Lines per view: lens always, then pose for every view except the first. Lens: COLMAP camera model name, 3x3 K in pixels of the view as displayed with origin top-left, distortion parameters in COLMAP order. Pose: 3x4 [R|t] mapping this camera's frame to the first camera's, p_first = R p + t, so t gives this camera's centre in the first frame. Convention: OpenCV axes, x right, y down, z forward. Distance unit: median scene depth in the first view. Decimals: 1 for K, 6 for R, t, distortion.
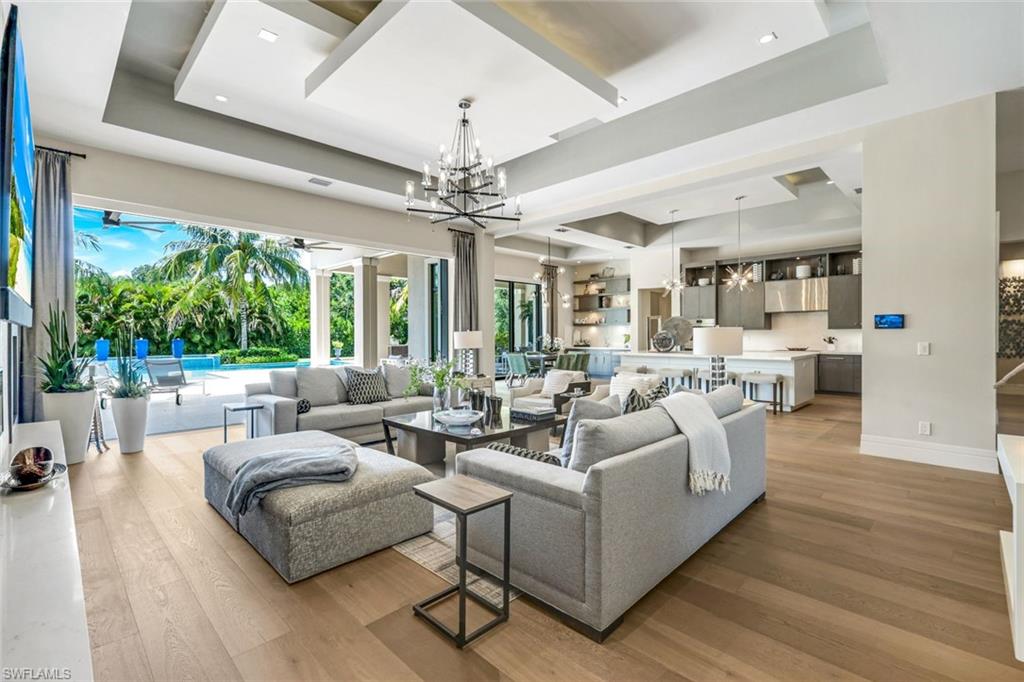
lens RADIAL K [[454.9, 0, 513.5], [0, 454.9, 336.9], [0, 0, 1]] dist [0.010739, 0.000605]
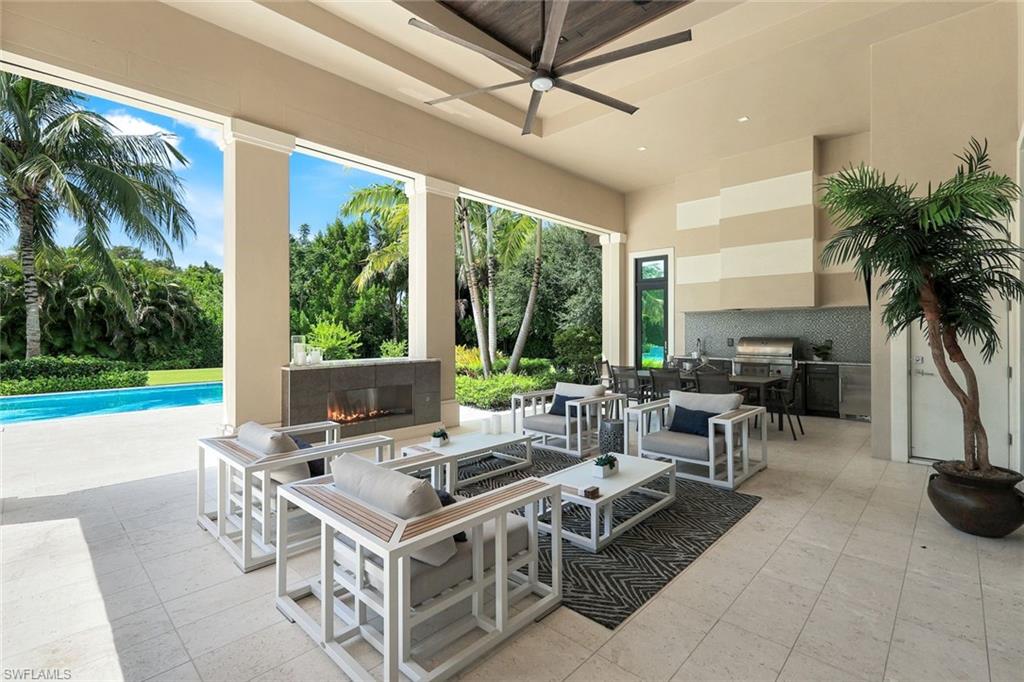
lens RADIAL K [[464.6, 0, 525.6], [0, 464.6, 331.3], [0, 0, 1]] dist [0.003980, -0.000261]
pose [[0.999380, 0.005323, 0.034814, -0.204328], [-0.005118, 0.999969, -0.005971, -0.004844], [-0.034845, 0.005789, 0.999376, 1.099923]]
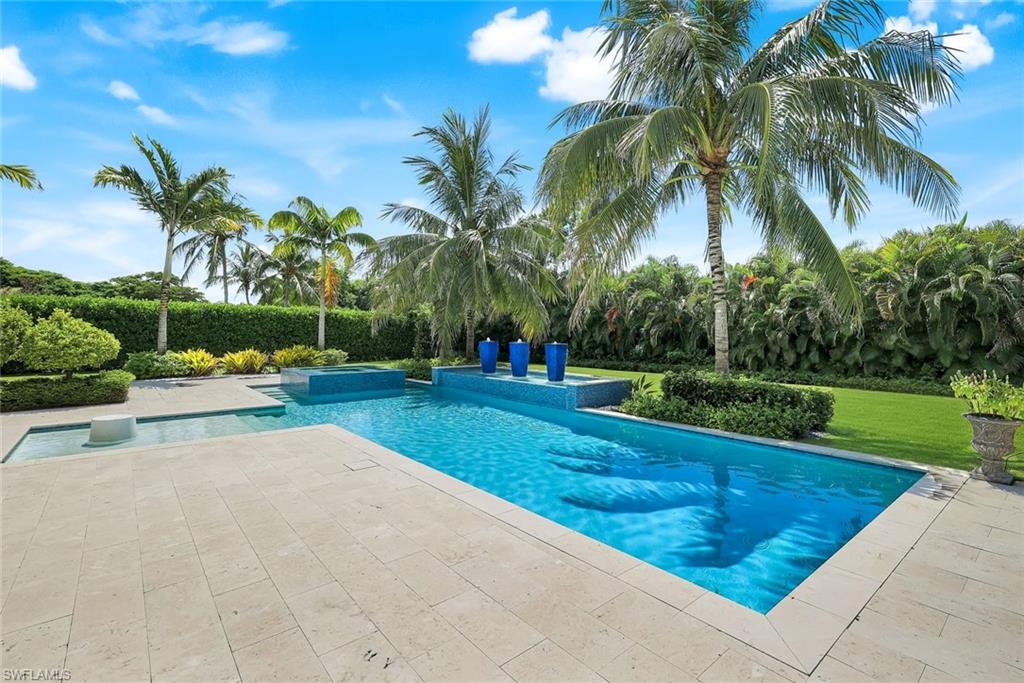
lens RADIAL K [[464.6, 0, 512.7], [0, 464.6, 331.8], [0, 0, 1]] dist [0.003980, -0.000261]
pose [[-0.106189, 0.007536, -0.994317, -0.435893], [-0.007316, 0.999938, 0.008360, -0.024392], [0.994319, 0.008163, -0.106127, 1.945262]]
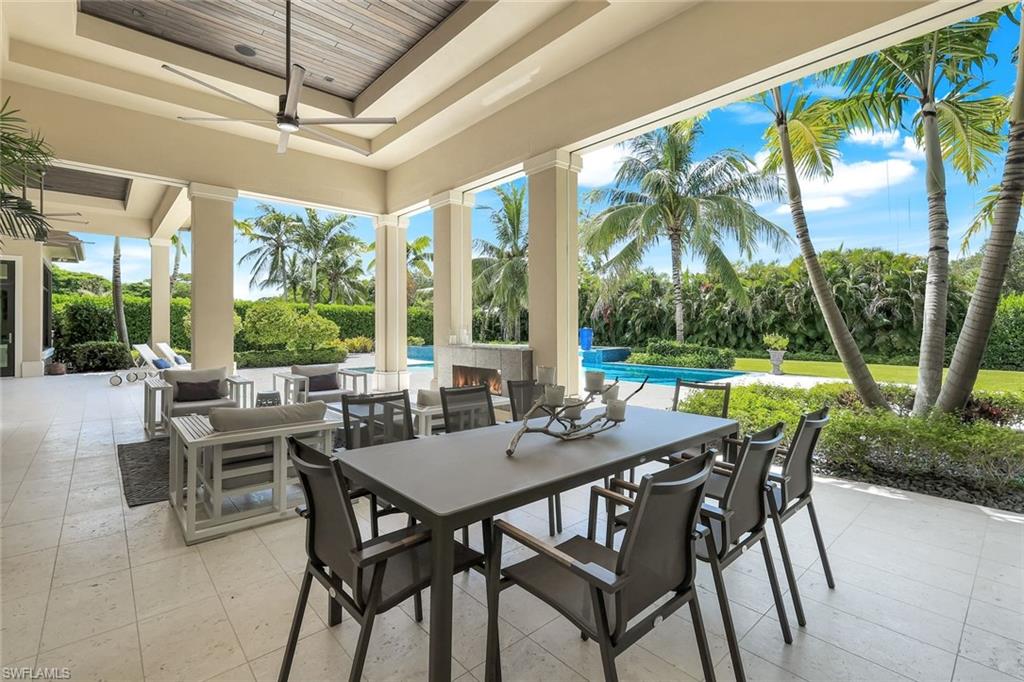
lens RADIAL K [[464.6, 0, 509.1], [0, 464.6, 326.1], [0, 0, 1]] dist [0.003980, -0.000261]
pose [[-0.067659, 0.004271, -0.997699, 0.300868], [-0.000997, 0.999990, 0.004348, -0.005010], [0.997708, 0.001289, -0.067654, 1.761815]]
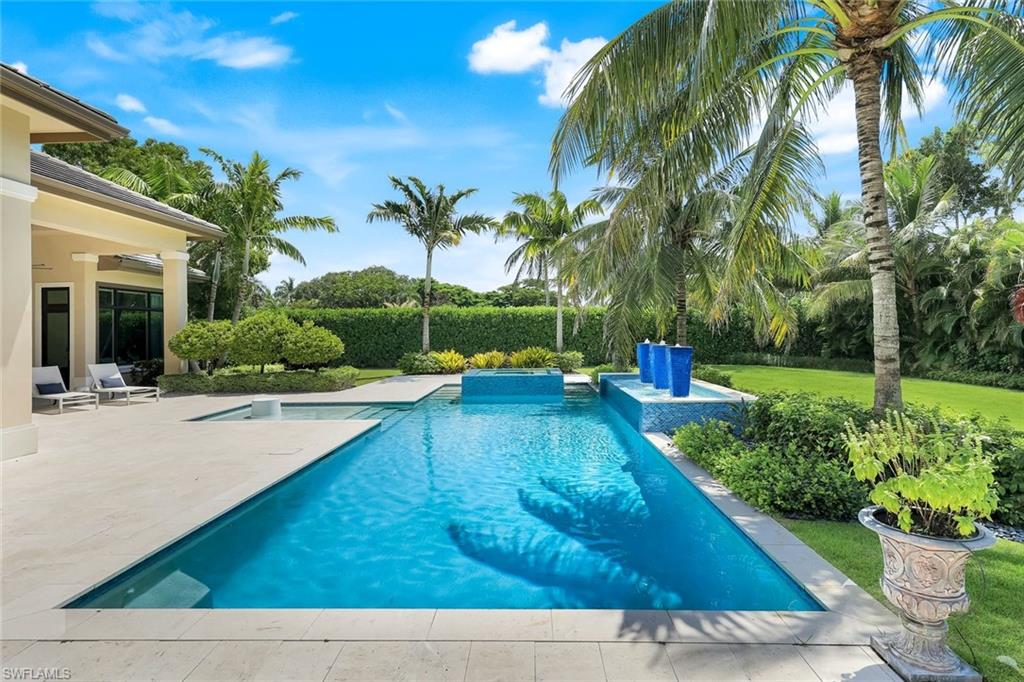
lens RADIAL K [[549.9, 0, 508.8], [0, 549.9, 335.1], [0, 0, 1]] dist [-0.004919, 0.000016]
pose [[-0.749740, 0.019600, -0.661443, -0.657614], [0.015552, 0.999807, 0.011999, -0.024077], [0.661550, -0.001291, -0.749900, 2.420510]]
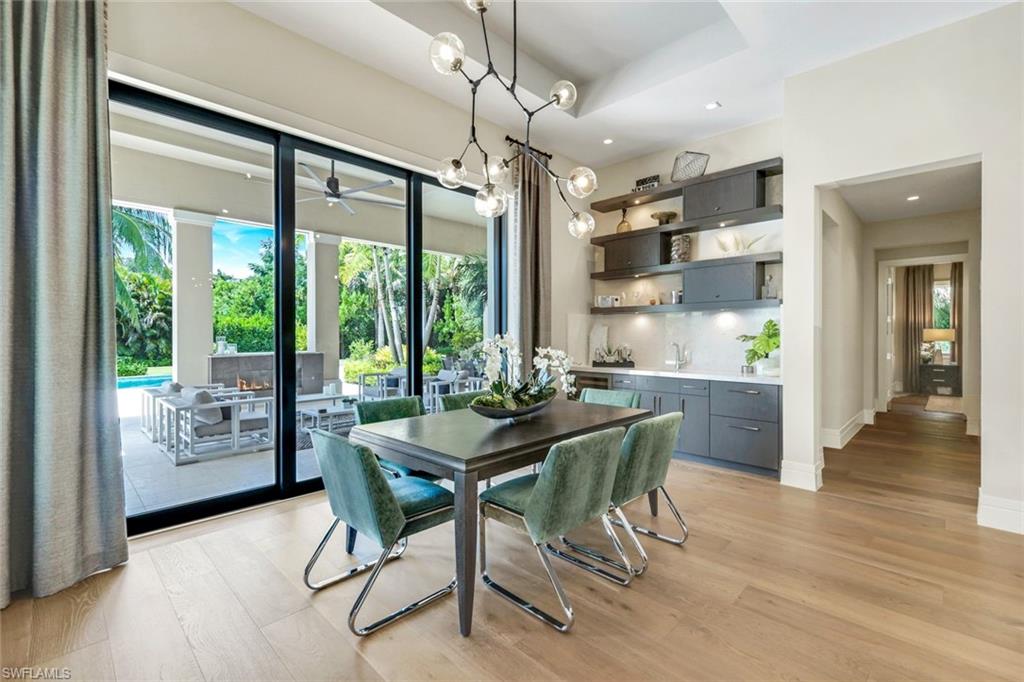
lens RADIAL K [[448.2, 0, 510.5], [0, 448.2, 337.5], [0, 0, 1]] dist [0.012073, -0.000056]
pose [[0.999997, 0.002034, -0.001021, 0.082789], [-0.002028, 0.999980, 0.005952, -0.006918], [0.001034, -0.005950, 0.999982, 0.813857]]
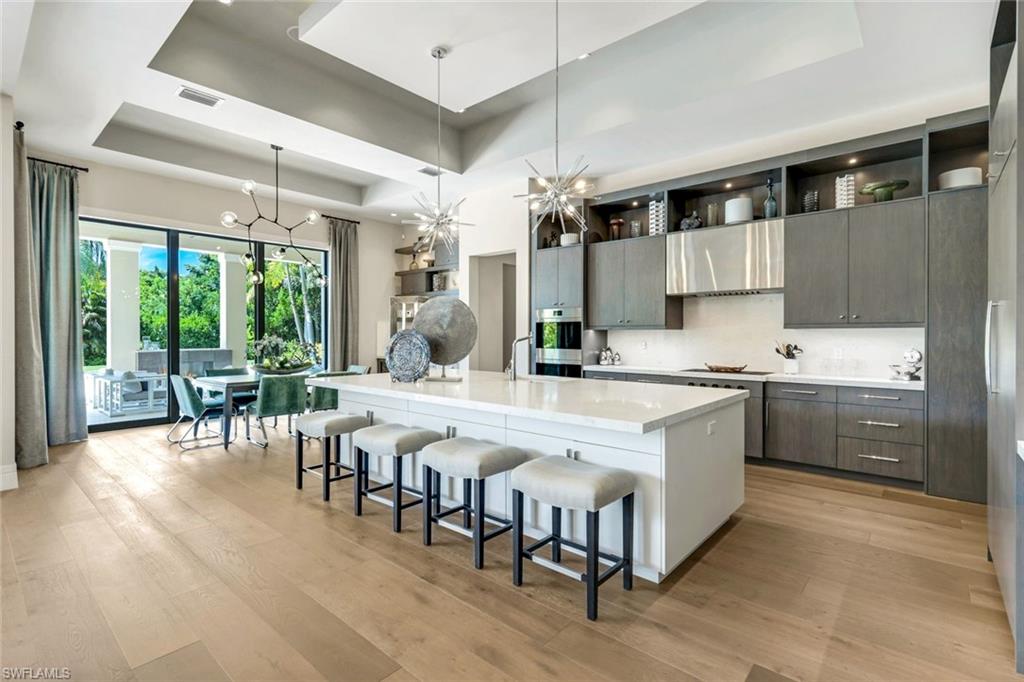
lens RADIAL K [[476.6, 0, 511.6], [0, 476.6, 338.8], [0, 0, 1]] dist [0.005123, 0.000511]
pose [[0.998162, 0.003021, 0.060533, 0.336976], [-0.003472, 0.999967, 0.007343, -0.008375], [-0.060508, -0.007540, 0.998139, 0.469470]]
